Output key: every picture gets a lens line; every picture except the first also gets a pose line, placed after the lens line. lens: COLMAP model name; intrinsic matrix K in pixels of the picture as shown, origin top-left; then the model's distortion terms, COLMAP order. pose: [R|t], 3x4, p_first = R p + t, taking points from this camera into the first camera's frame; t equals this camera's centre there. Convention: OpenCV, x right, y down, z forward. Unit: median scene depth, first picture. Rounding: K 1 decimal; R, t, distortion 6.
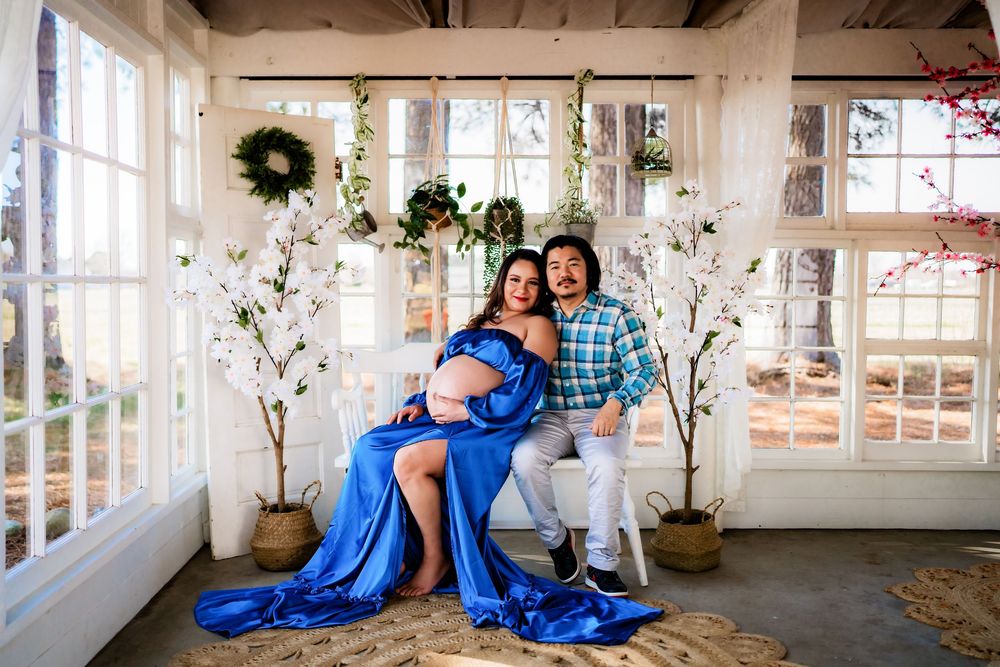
lens RADIAL K [[969.4, 0, 503.4], [0, 969.4, 335.7], [0, 0, 1]] dist [-0.056500, 0.143768]
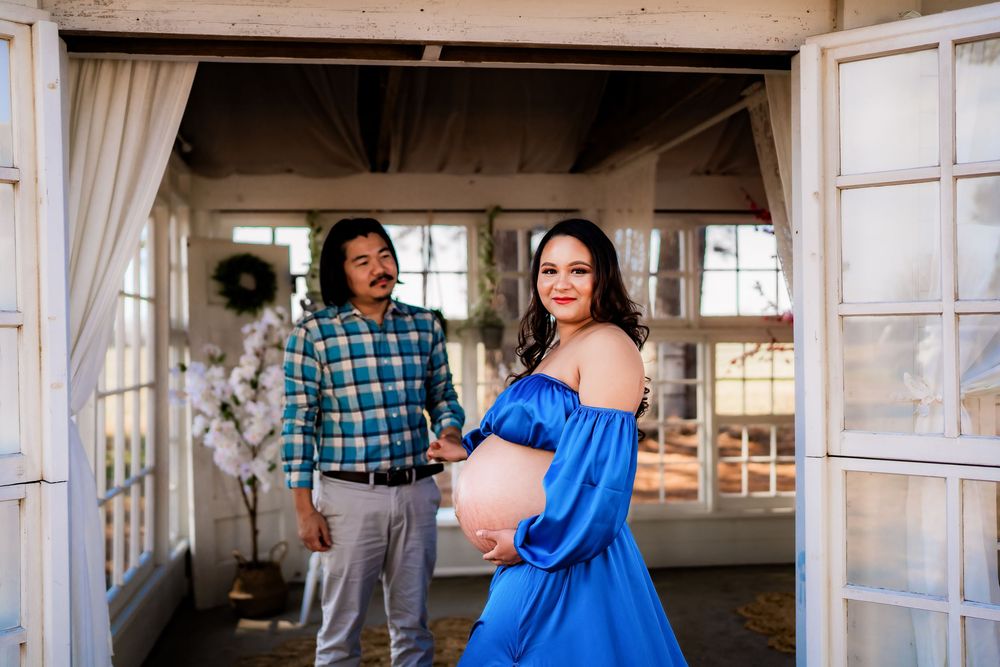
lens RADIAL K [[958.1, 0, 500.0], [0, 958.1, 333.5], [0, 0, 1]] dist [-0.054496, 0.161833]
pose [[0.993285, -0.010194, 0.115247, -0.054684], [0.017138, 0.998086, -0.059424, -0.035037], [-0.114421, 0.061000, 0.991558, -0.235241]]
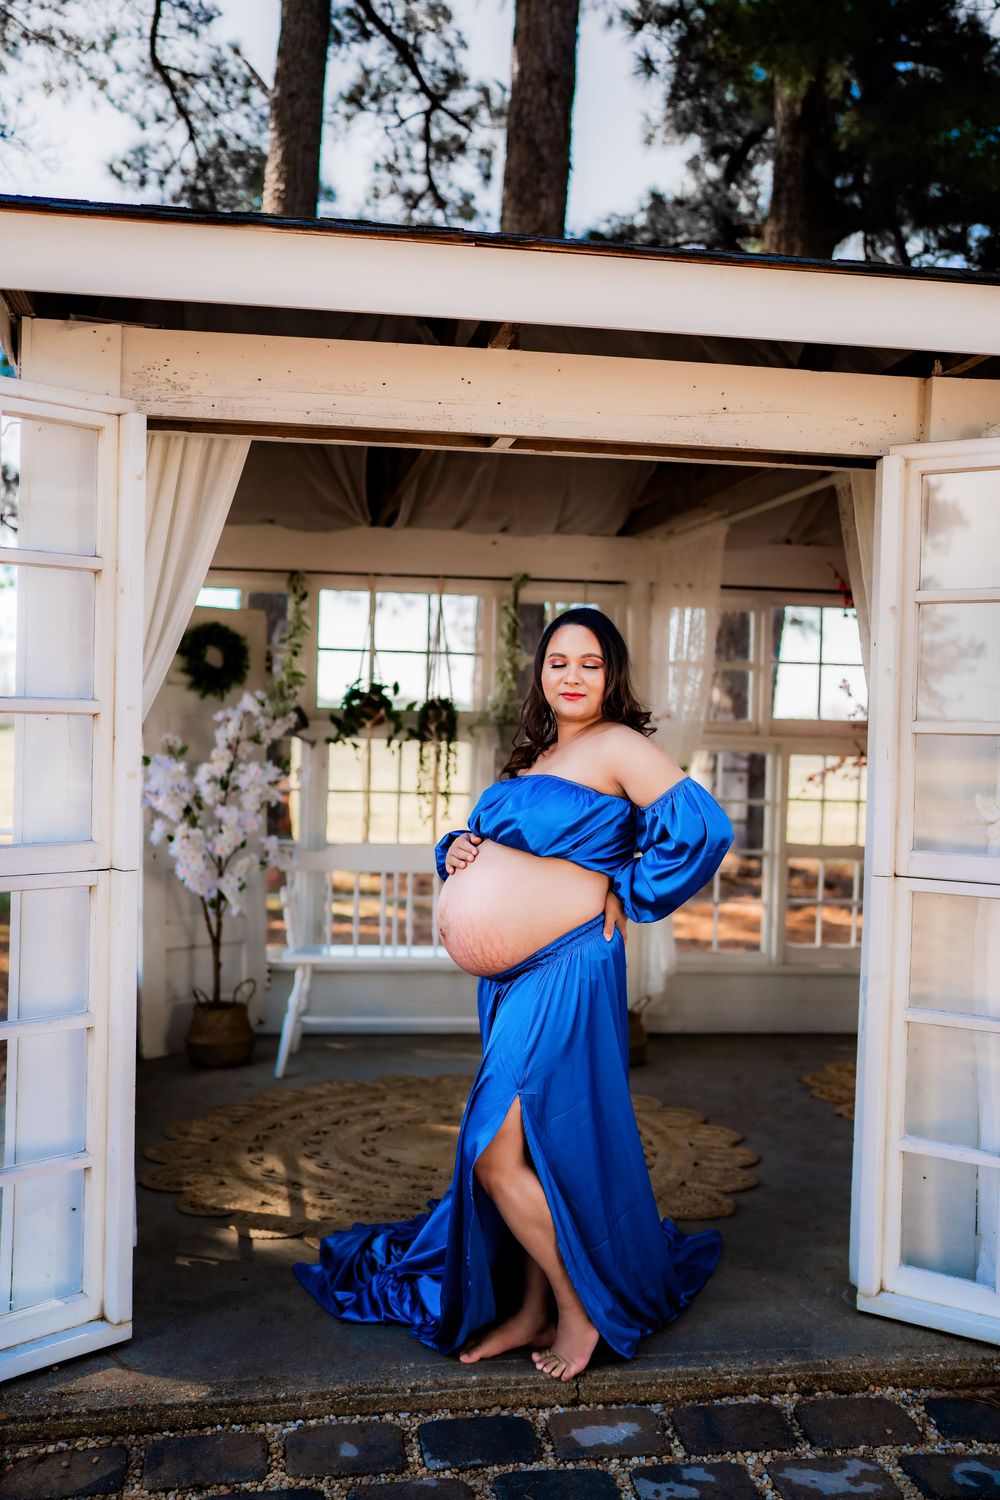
lens RADIAL K [[1437.1, 0, 496.3], [0, 1437.1, 745.5], [0, 0, 1]] dist [-0.054496, 0.161833]
pose [[0.990838, 0.024996, 0.132720, -0.138457], [-0.018988, 0.998745, -0.046340, -0.025443], [-0.133711, 0.043395, 0.990070, -0.486181]]
